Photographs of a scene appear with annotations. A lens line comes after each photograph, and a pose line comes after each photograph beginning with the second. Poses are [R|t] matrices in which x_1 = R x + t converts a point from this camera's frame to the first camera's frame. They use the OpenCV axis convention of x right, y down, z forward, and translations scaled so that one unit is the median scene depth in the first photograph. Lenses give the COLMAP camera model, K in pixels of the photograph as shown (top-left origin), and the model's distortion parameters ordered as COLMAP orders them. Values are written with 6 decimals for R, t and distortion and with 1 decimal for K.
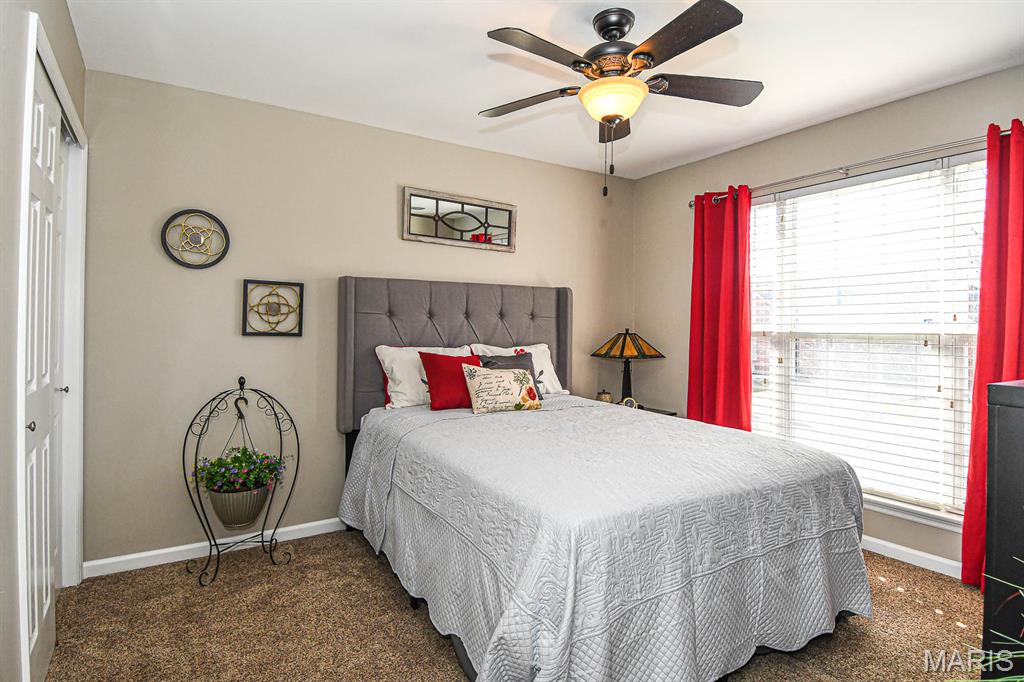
lens RADIAL K [[550.7, 0, 513.7], [0, 550.7, 336.0], [0, 0, 1]] dist [0.018440, -0.028861]
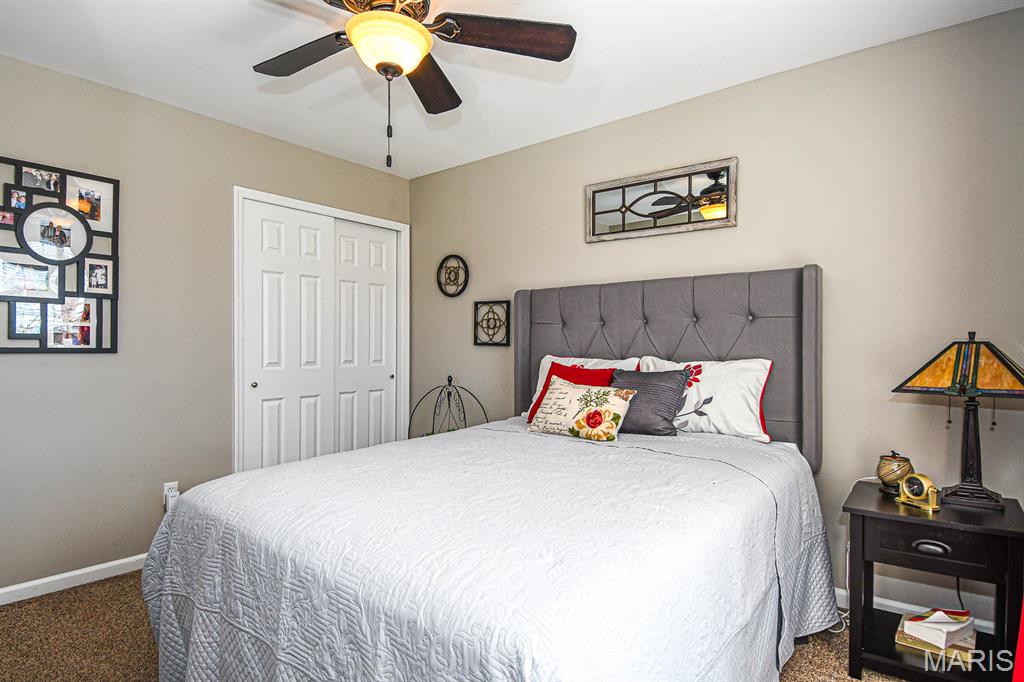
lens RADIAL K [[550.7, 0, 509.8], [0, 550.7, 350.4], [0, 0, 1]] dist [0.018440, -0.028861]
pose [[0.305346, -0.000774, -0.952241, 0.725273], [-0.017283, 0.999830, -0.006355, 0.017074], [0.952085, 0.018398, 0.305281, 0.663725]]
